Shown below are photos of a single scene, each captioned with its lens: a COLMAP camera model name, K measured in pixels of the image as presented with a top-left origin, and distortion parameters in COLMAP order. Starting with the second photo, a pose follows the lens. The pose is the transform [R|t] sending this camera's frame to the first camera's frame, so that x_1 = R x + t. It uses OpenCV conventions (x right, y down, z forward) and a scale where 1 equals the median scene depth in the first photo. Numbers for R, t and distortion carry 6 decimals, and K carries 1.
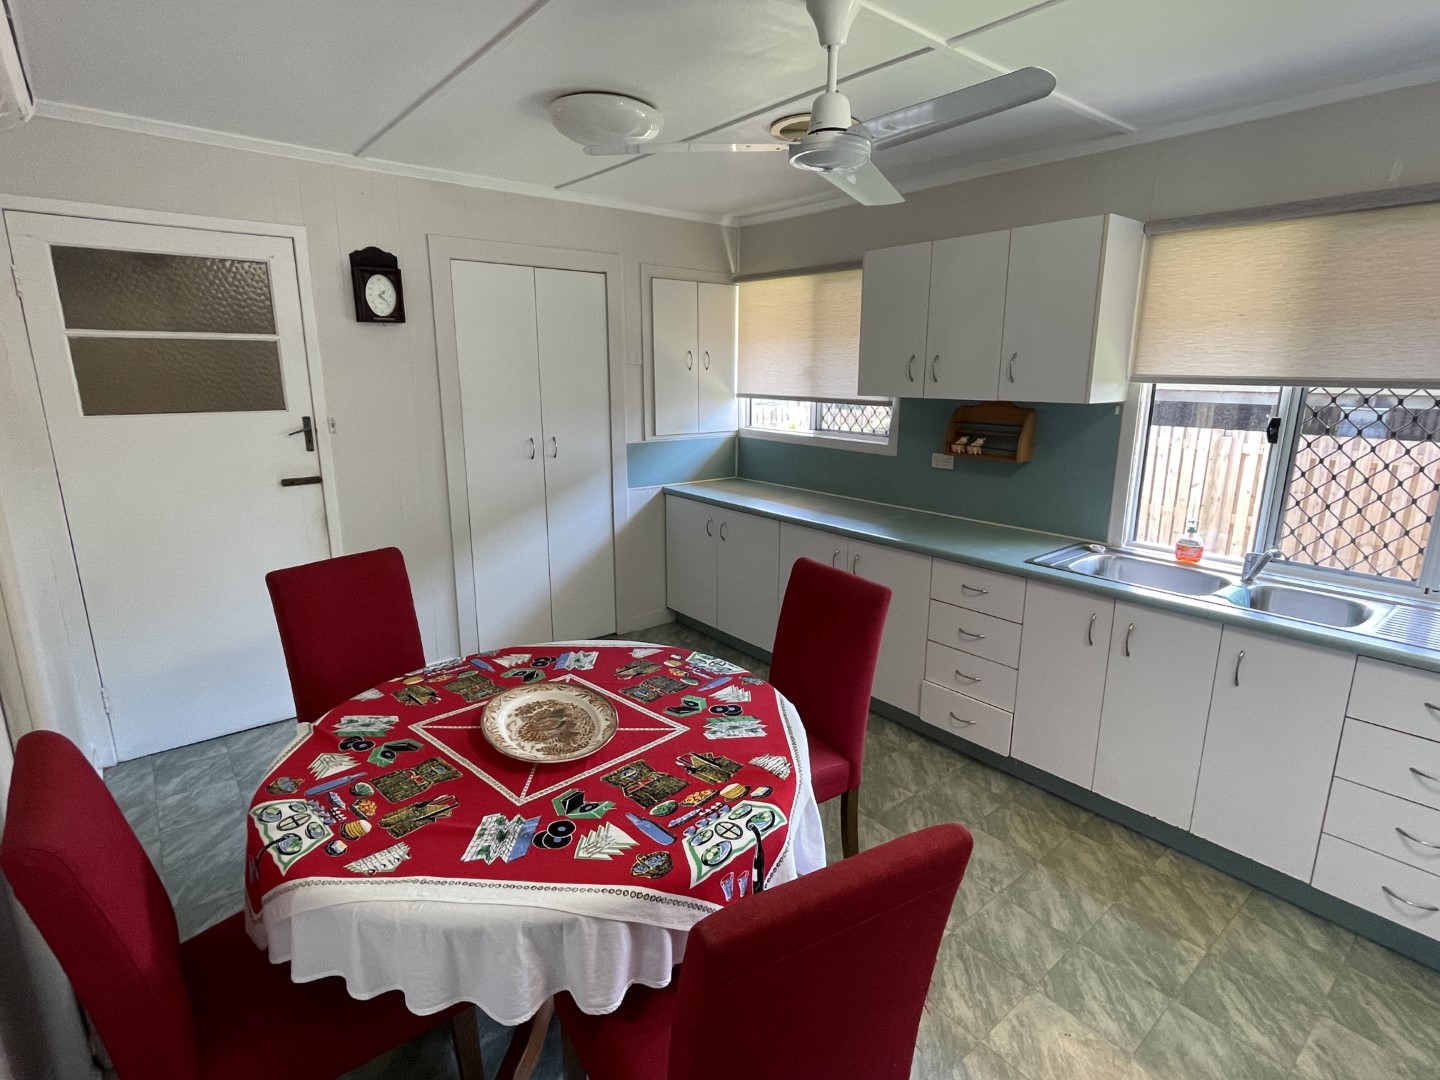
lens RADIAL K [[732.9, 0, 728.0], [0, 732.9, 538.2], [0, 0, 1]] dist [0.002398, -0.001338]
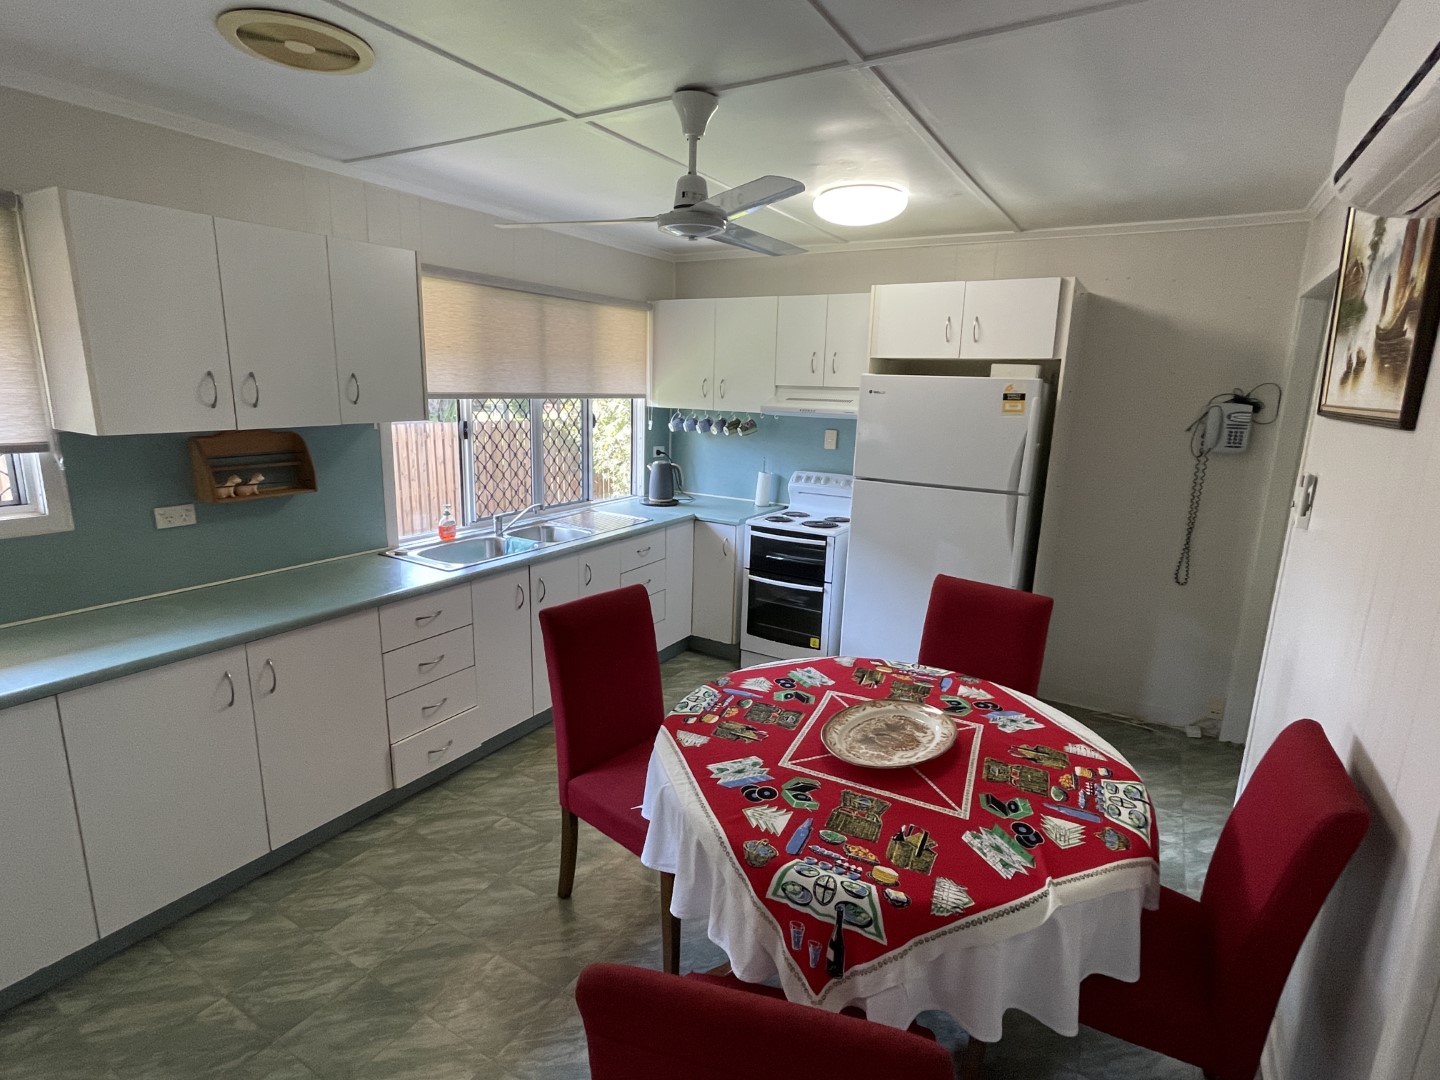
lens RADIAL K [[732.9, 0, 722.8], [0, 732.9, 536.6], [0, 0, 1]] dist [0.002398, -0.001338]
pose [[-0.336493, -0.212445, 0.917409, -1.061058], [0.188066, 0.939433, 0.286525, -0.374961], [-0.922715, 0.268947, -0.276159, 1.398381]]
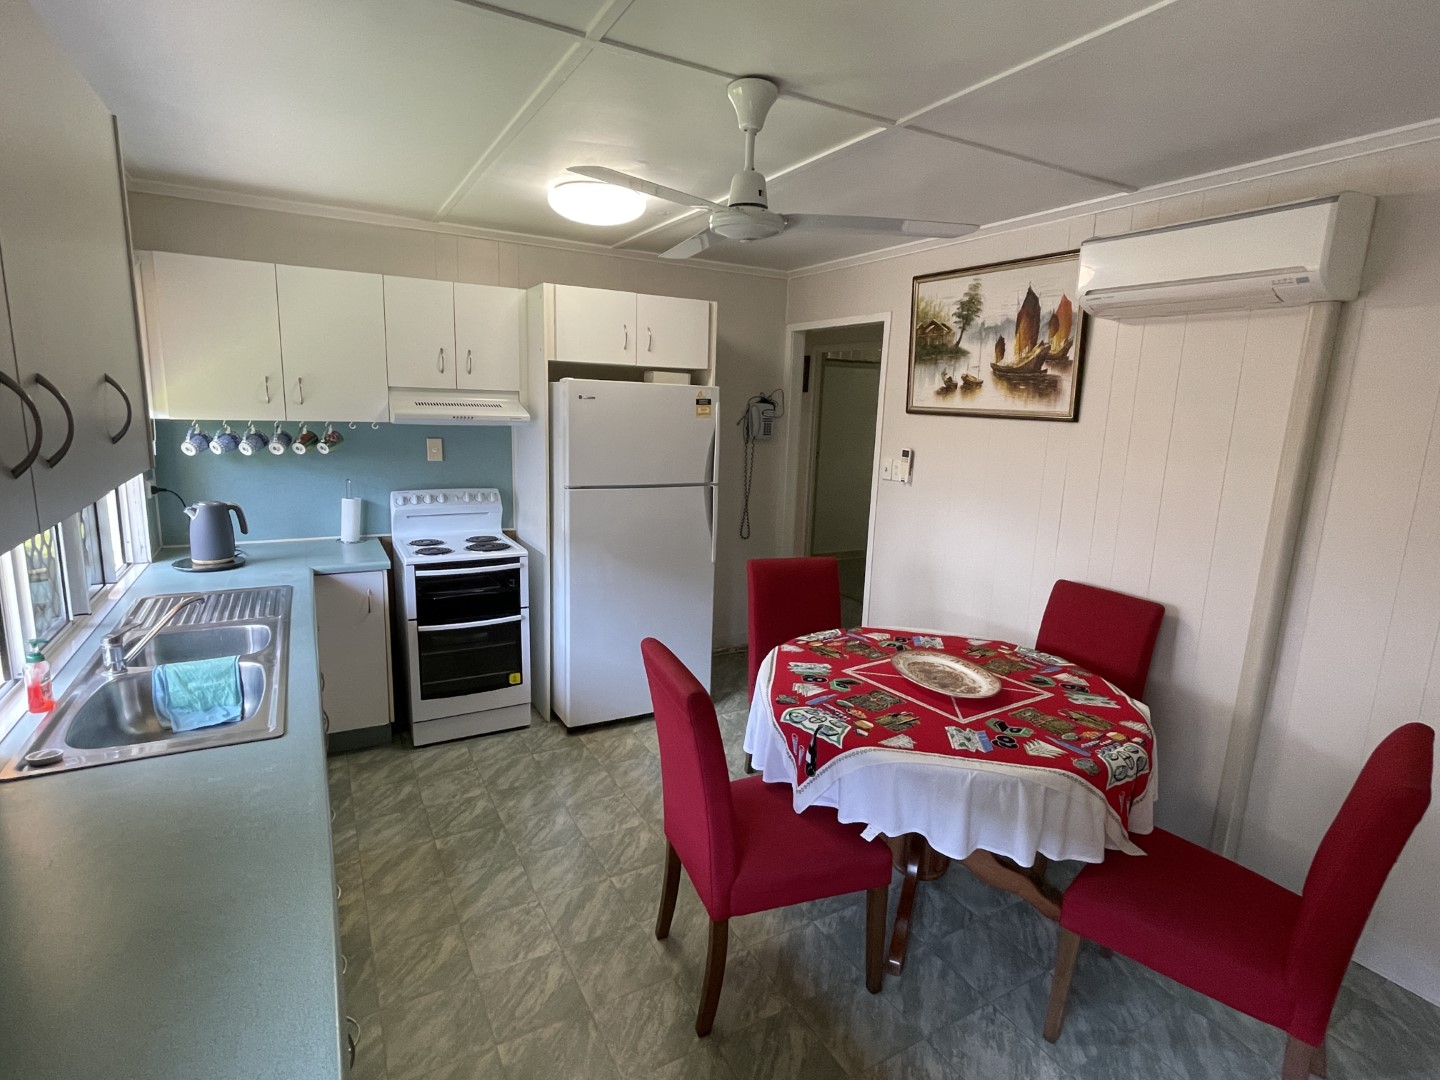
lens RADIAL K [[732.9, 0, 728.3], [0, 732.9, 535.6], [0, 0, 1]] dist [0.002398, -0.001338]
pose [[-0.984934, -0.072149, 0.157162, -0.038568], [-0.002629, 0.914952, 0.403555, -0.532966], [-0.172912, 0.397062, -0.901356, 2.138774]]
